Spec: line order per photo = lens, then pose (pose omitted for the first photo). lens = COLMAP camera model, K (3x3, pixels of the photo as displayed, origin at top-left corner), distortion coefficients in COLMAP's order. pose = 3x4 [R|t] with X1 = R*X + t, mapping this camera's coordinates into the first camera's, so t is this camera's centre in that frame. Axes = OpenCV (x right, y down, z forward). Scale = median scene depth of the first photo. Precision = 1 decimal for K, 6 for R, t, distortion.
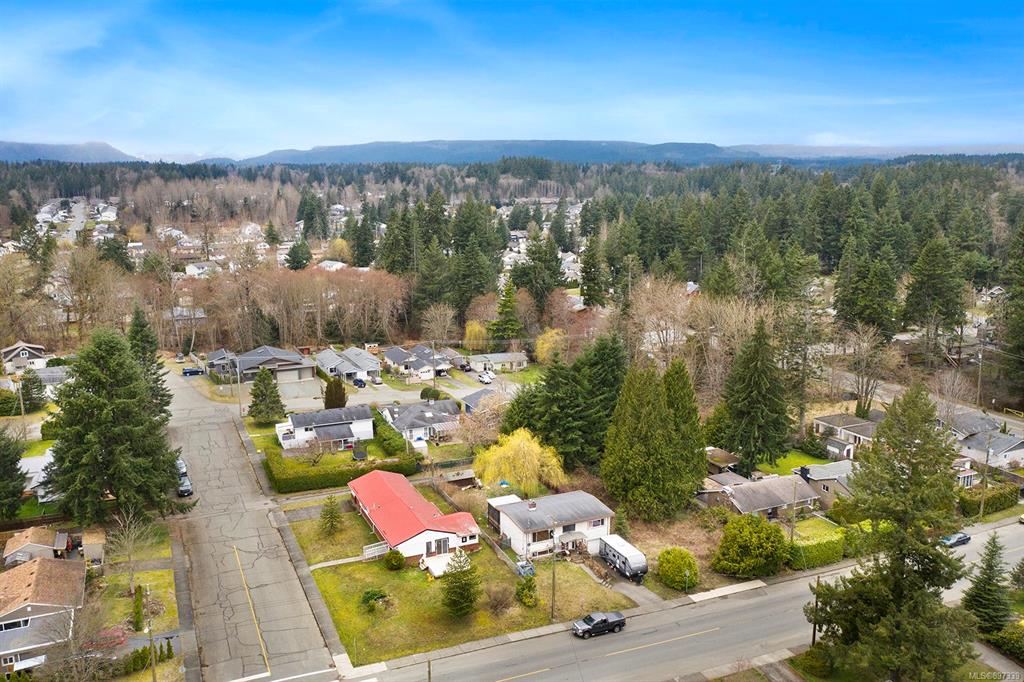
lens RADIAL K [[834.1, 0, 509.6], [0, 834.1, 340.3], [0, 0, 1]] dist [-0.013598, -0.003366]
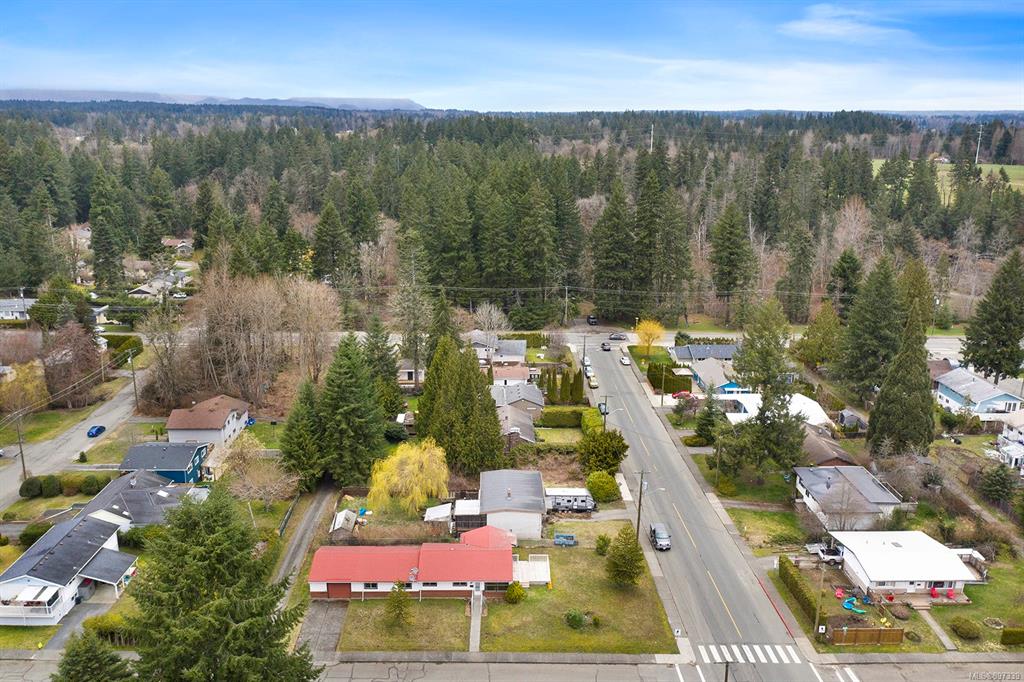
lens RADIAL K [[834.1, 0, 505.2], [0, 834.1, 344.0], [0, 0, 1]] dist [-0.013598, -0.003366]
pose [[0.391639, -0.233557, 0.889983, -0.652981], [0.172120, 0.968770, 0.178491, -0.131998], [-0.903877, 0.083280, 0.419608, 0.406811]]
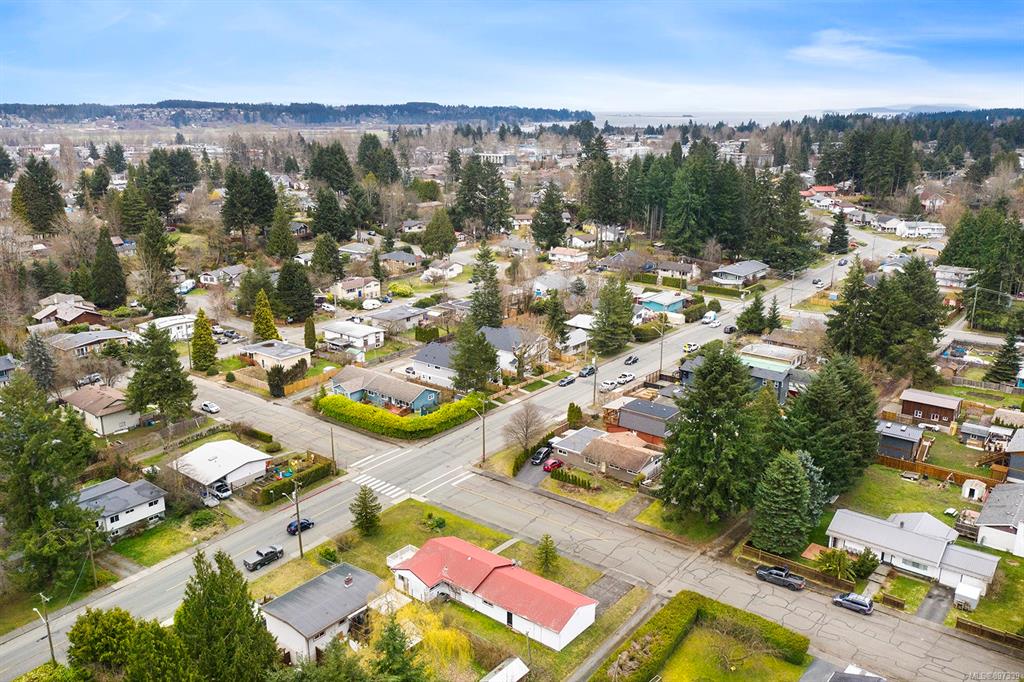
lens RADIAL K [[834.1, 0, 511.9], [0, 834.1, 340.8], [0, 0, 1]] dist [-0.013598, -0.003366]
pose [[-0.877736, 0.133851, -0.460069, 0.199690], [-0.096886, 0.890772, 0.444002, -0.371180], [0.469247, 0.434291, -0.768894, 1.273294]]
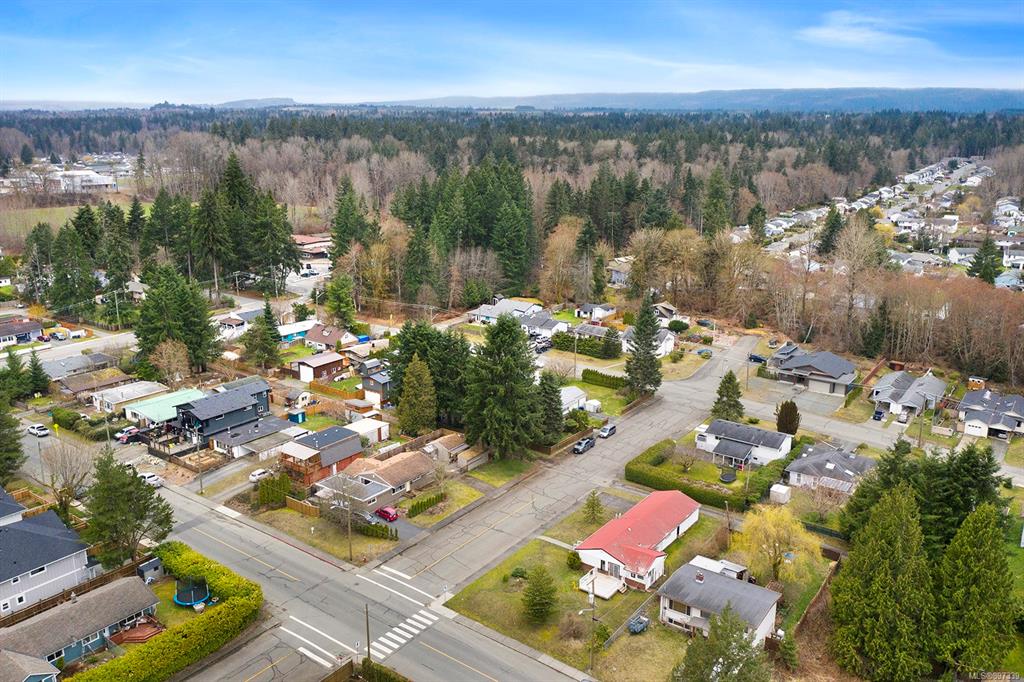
lens RADIAL K [[834.1, 0, 515.6], [0, 834.1, 343.7], [0, 0, 1]] dist [-0.013598, -0.003366]
pose [[0.490236, 0.231751, -0.840215, 0.509194], [-0.173502, 0.970657, 0.166498, -0.145963], [0.854147, 0.064155, 0.516060, 0.217564]]
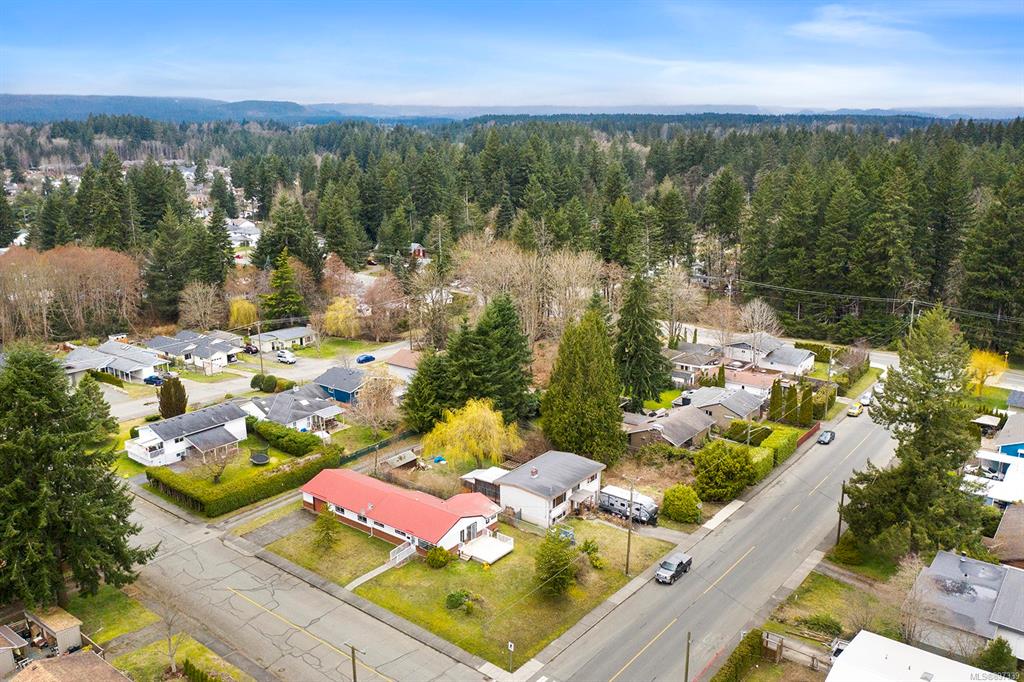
lens RADIAL K [[834.1, 0, 498.1], [0, 834.1, 342.4], [0, 0, 1]] dist [-0.013598, -0.003366]
pose [[0.885811, -0.113955, 0.449837, -0.325543], [0.091679, 0.993248, 0.071081, -0.021077], [-0.454900, -0.021724, 0.890277, 0.110604]]
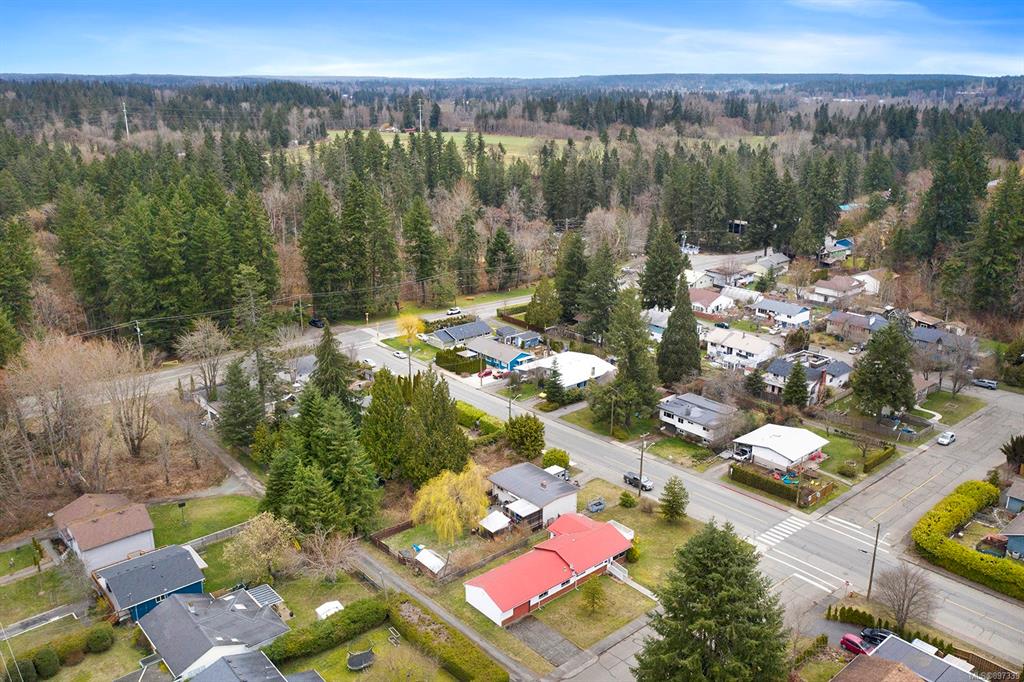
lens RADIAL K [[834.1, 0, 509.0], [0, 834.1, 336.3], [0, 0, 1]] dist [-0.013598, -0.003366]
pose [[-0.308275, -0.274655, 0.910786, -0.753952], [0.180973, 0.922998, 0.339592, -0.317809], [-0.933925, 0.269515, -0.234832, 0.948525]]
